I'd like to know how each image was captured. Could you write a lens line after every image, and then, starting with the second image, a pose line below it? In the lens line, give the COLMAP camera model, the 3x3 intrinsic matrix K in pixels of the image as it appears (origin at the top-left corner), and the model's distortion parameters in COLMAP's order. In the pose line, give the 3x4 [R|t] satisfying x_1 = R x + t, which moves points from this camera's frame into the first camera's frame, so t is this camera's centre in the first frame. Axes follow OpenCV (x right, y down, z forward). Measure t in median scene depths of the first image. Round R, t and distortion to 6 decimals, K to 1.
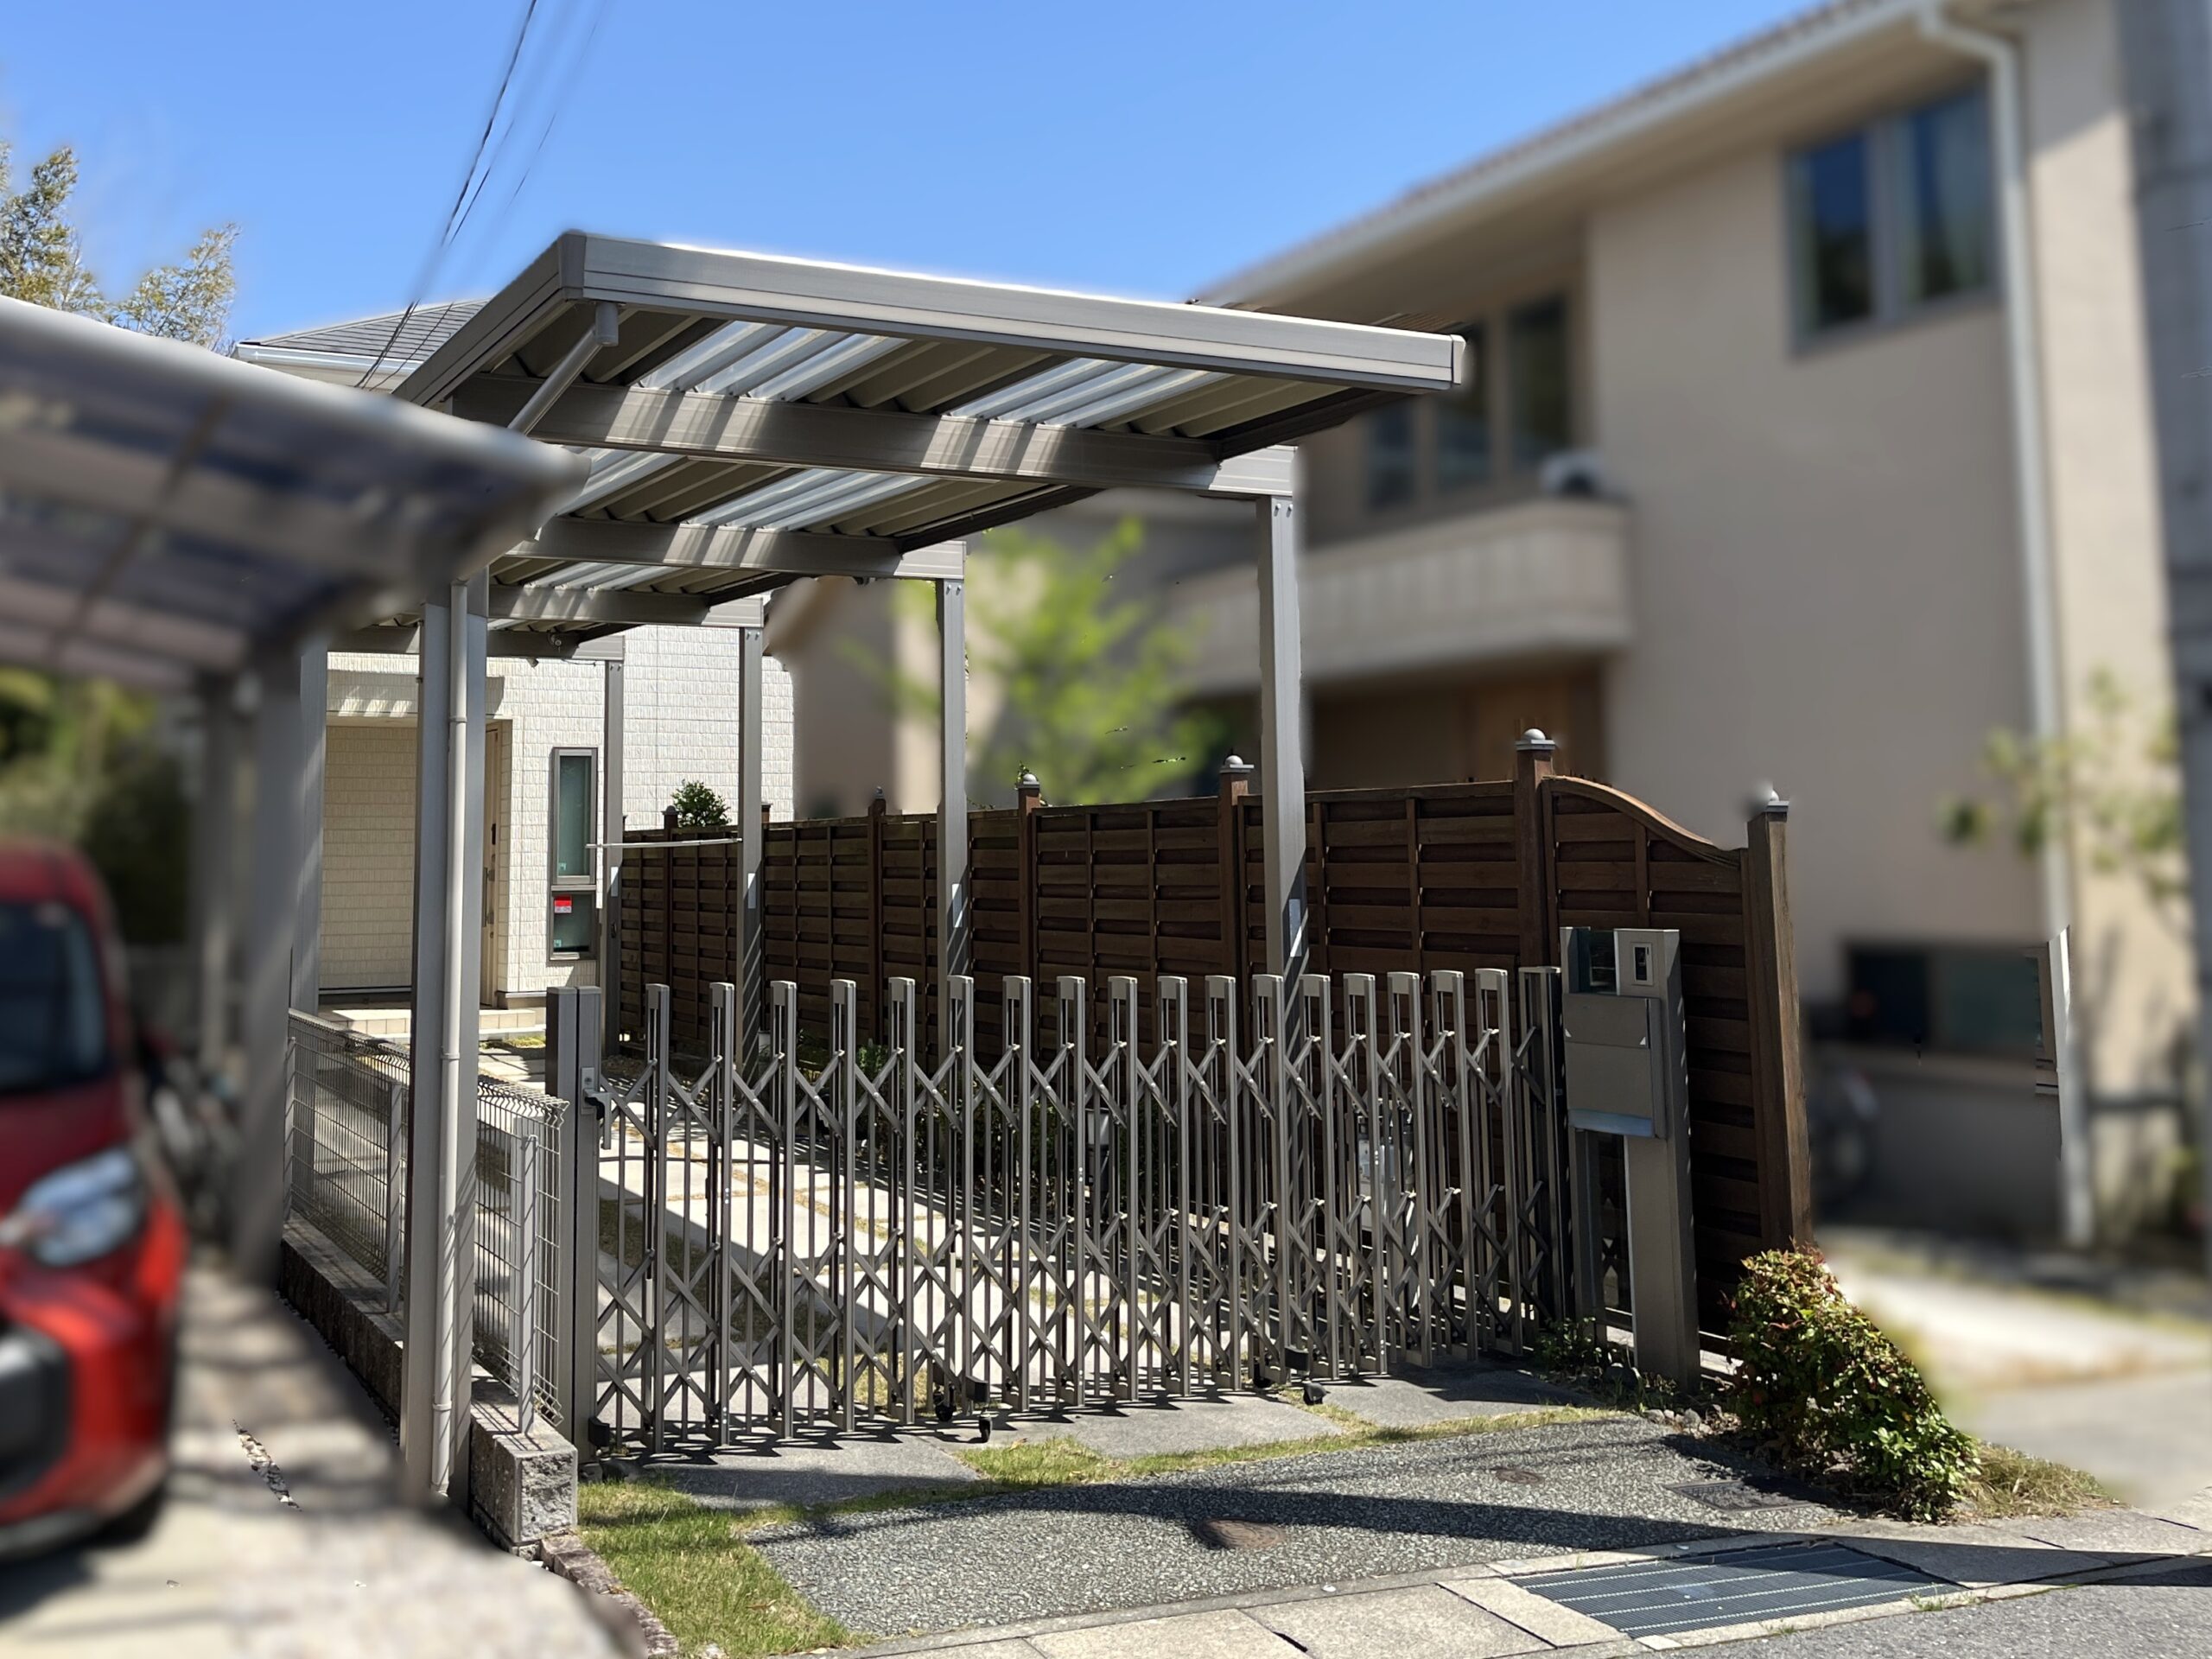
lens RADIAL K [[2176.6, 0, 889.7], [0, 2176.6, 629.3], [0, 0, 1]] dist [0.083244, -0.119202]
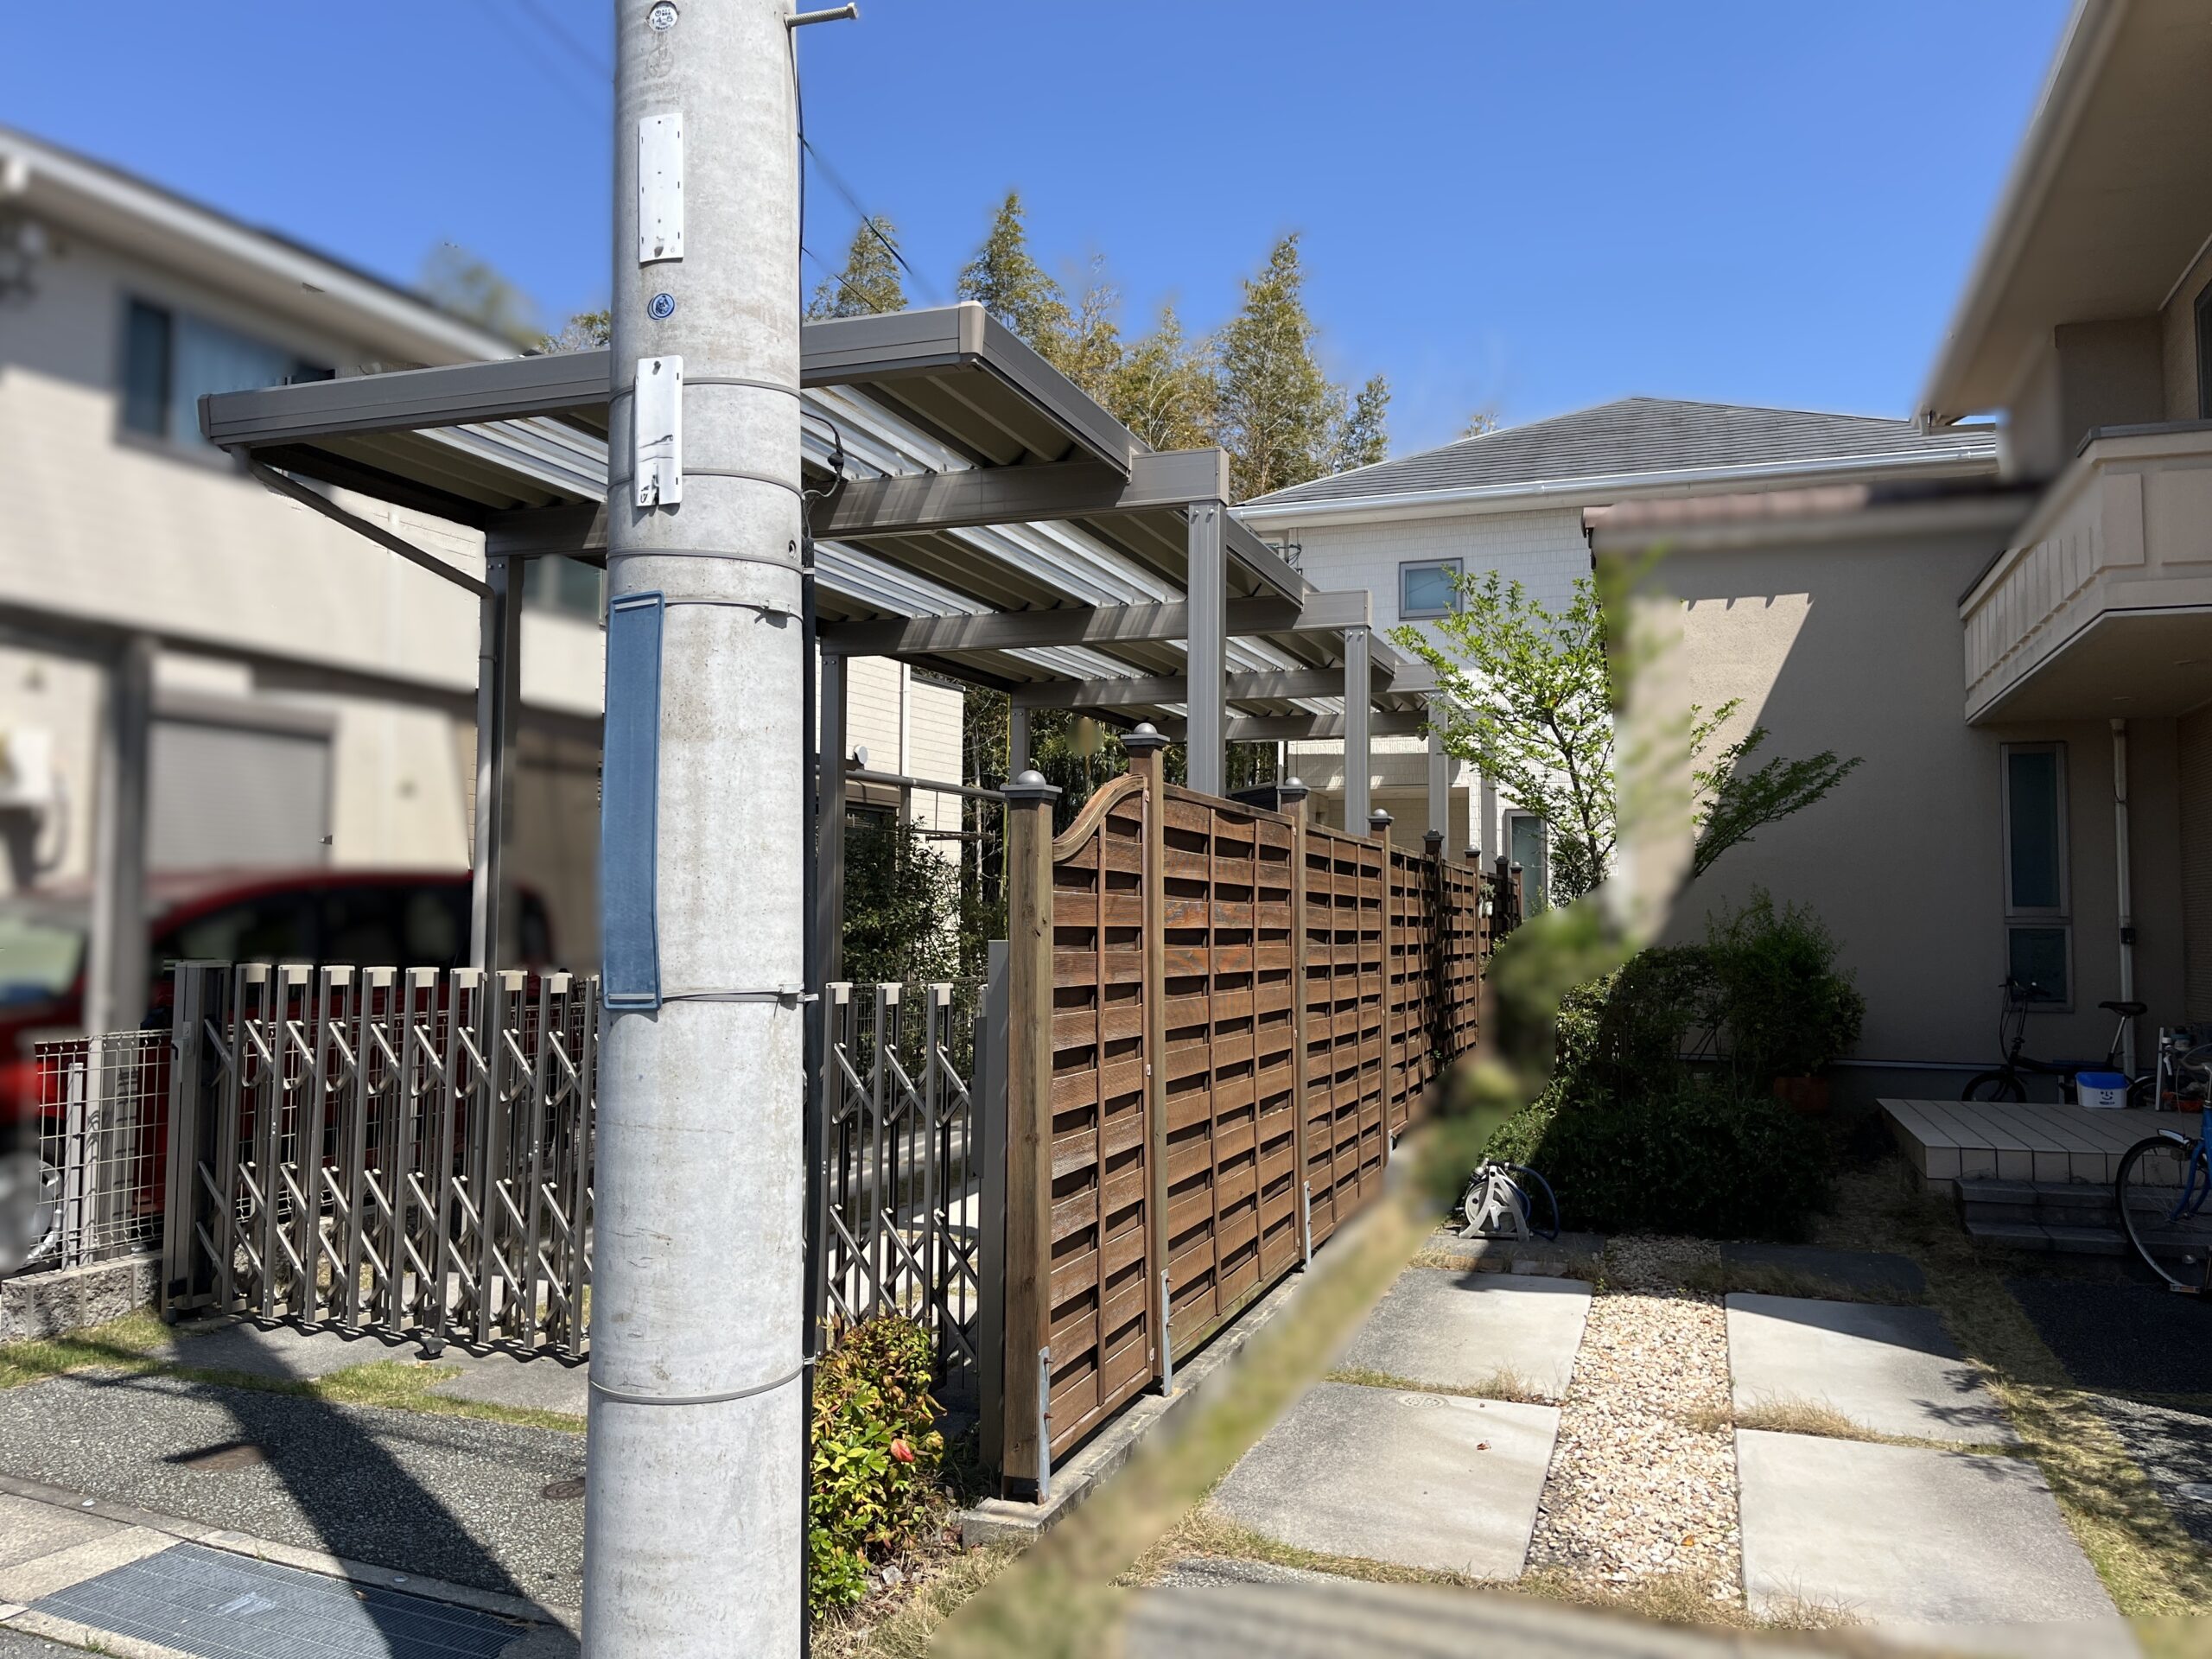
lens RADIAL K [[1690.1, 0, 1100.1], [0, 1690.1, 833.6], [0, 0, 1]] dist [0.070999, -0.098487]
pose [[0.713989, -0.025145, -0.699705, 0.759954], [0.059695, 0.997902, 0.025052, 0.075484], [0.697607, -0.059656, 0.713993, 0.505726]]
